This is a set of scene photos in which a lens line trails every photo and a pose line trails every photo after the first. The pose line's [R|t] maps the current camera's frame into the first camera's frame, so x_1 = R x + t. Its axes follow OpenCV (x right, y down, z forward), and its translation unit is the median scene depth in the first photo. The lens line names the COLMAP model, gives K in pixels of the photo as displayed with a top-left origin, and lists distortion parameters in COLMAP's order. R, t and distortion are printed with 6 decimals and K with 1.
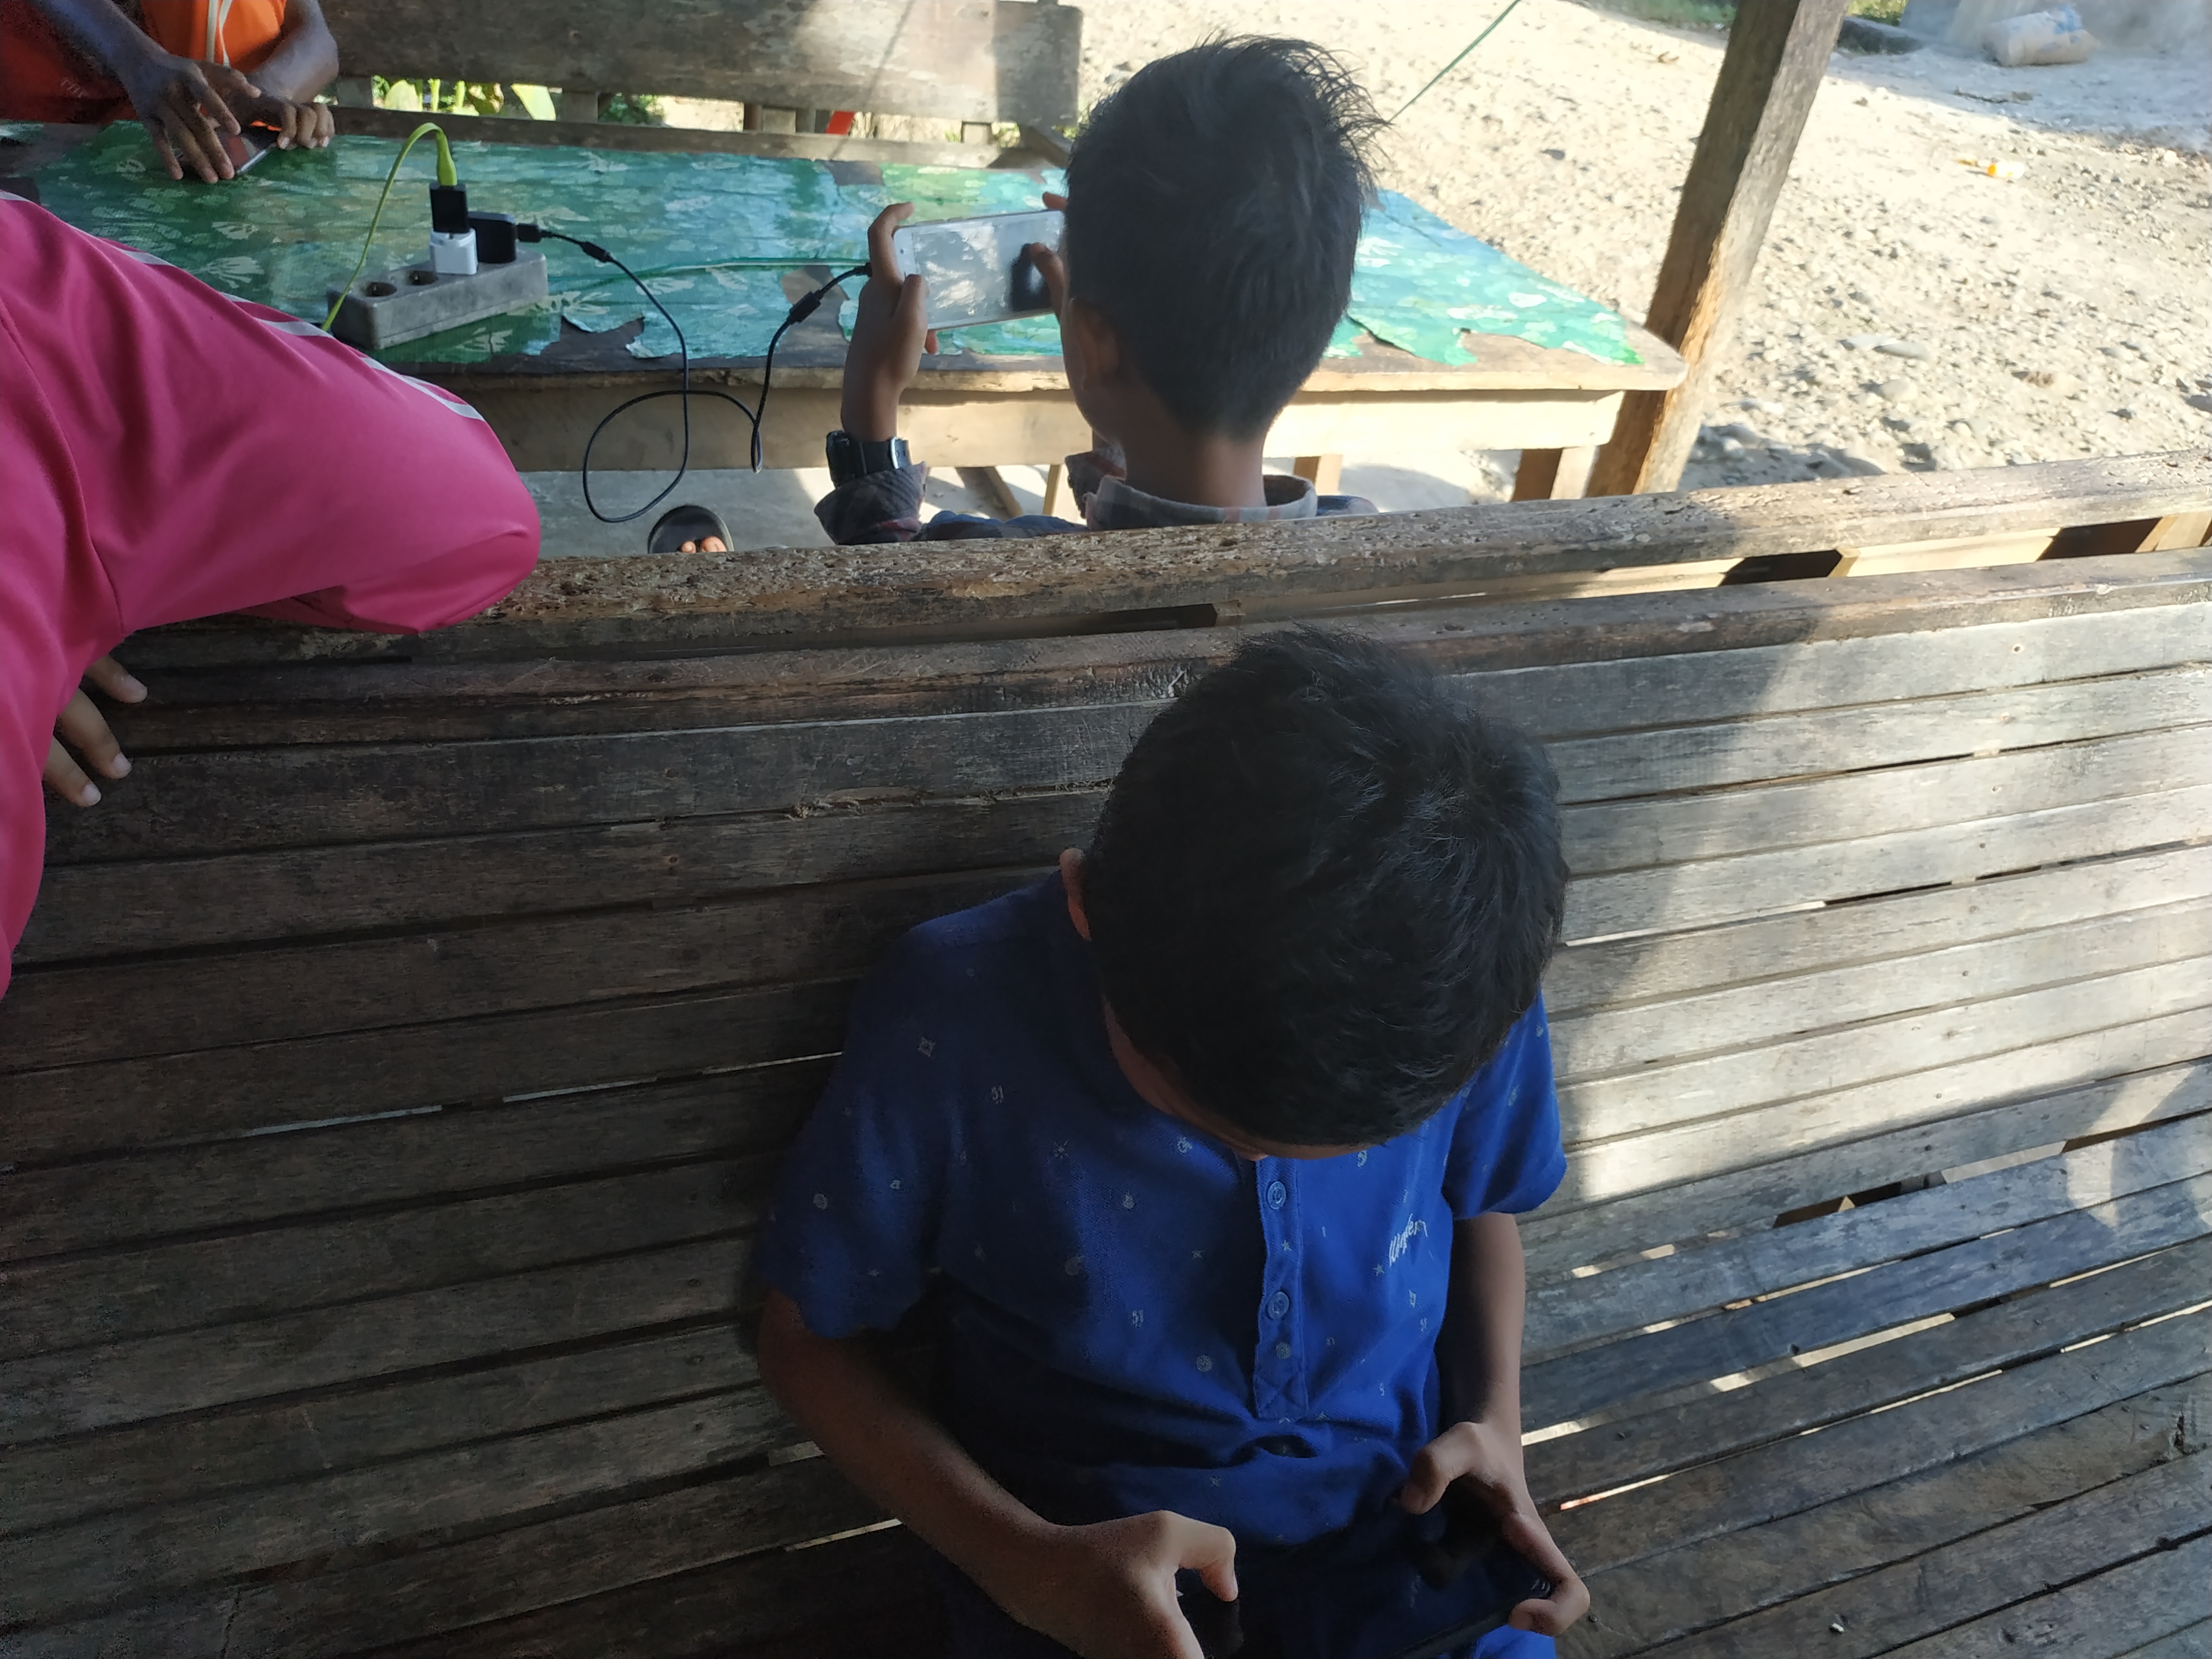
lens RADIAL K [[1623.9, 0, 1106.0], [0, 1623.9, 829.5], [0, 0, 1]] dist [0.002111, -0.001017]
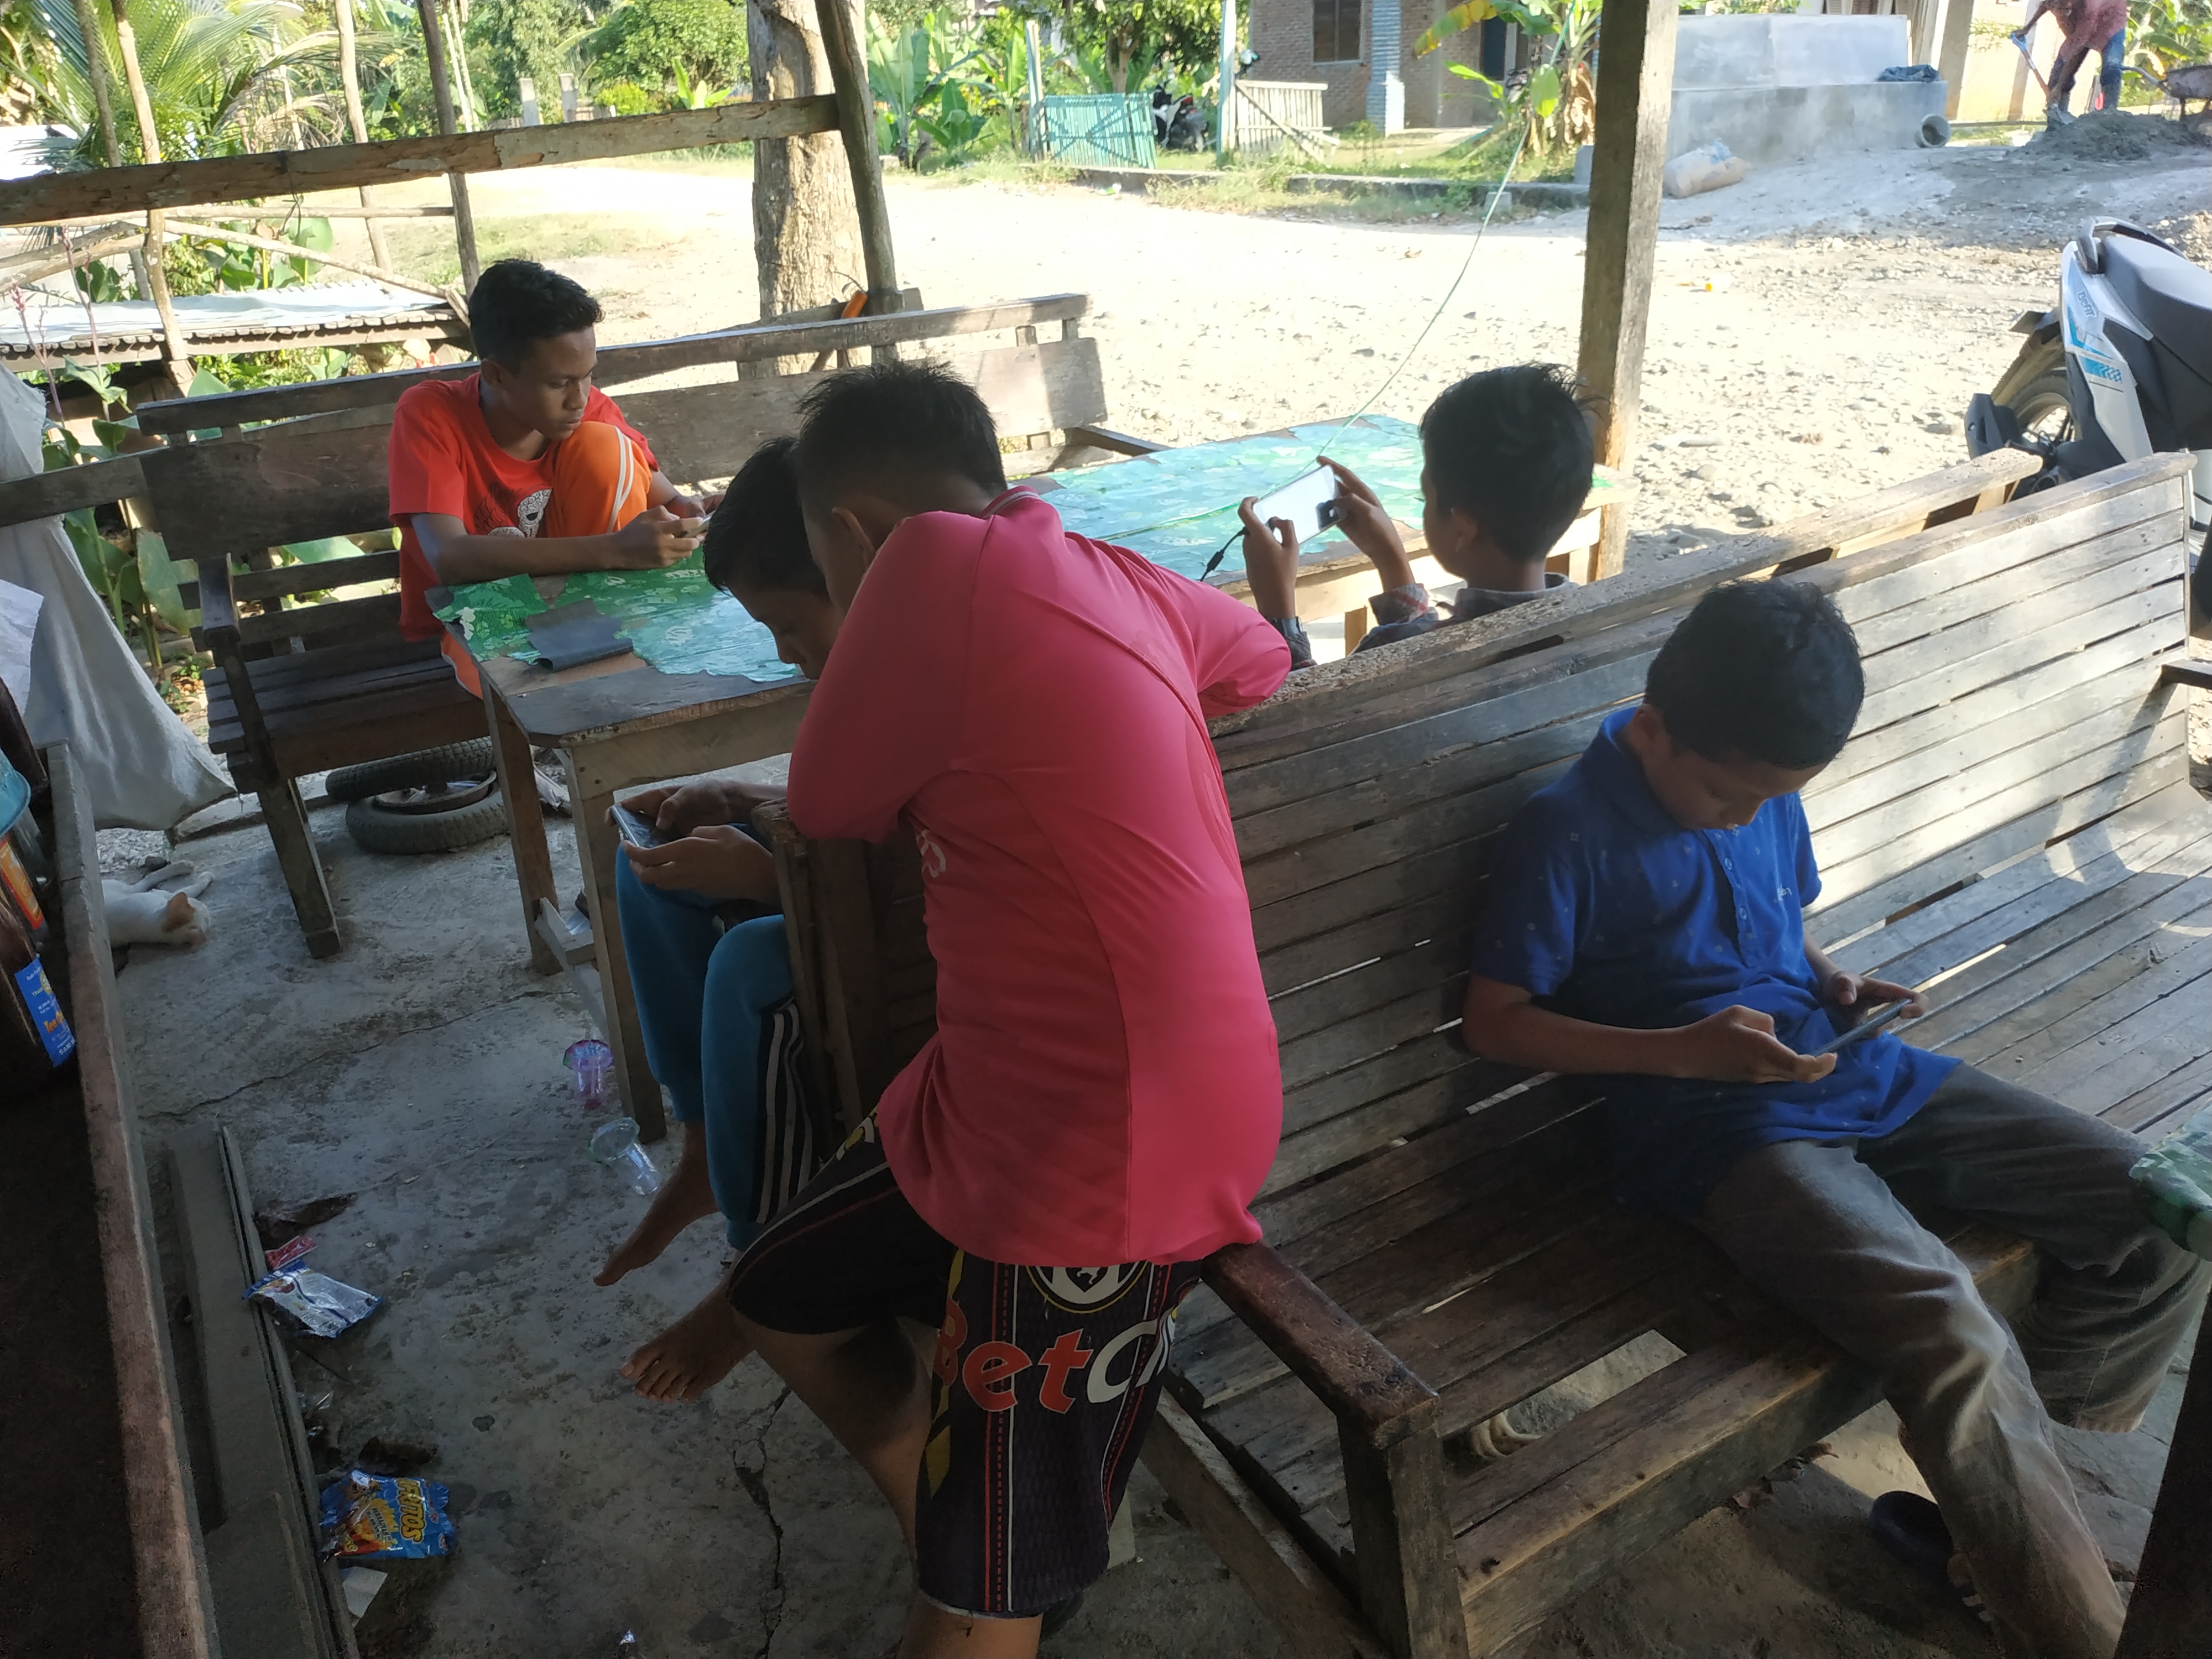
lens RADIAL K [[1621.8, 0, 1106.0], [0, 1621.8, 829.5], [0, 0, 1]] dist [0.050015, -0.080451]
pose [[0.967729, -0.235900, 0.088607, -0.150484], [0.245939, 0.960777, -0.128148, 0.044640], [-0.054901, 0.145805, 0.987789, -0.191412]]
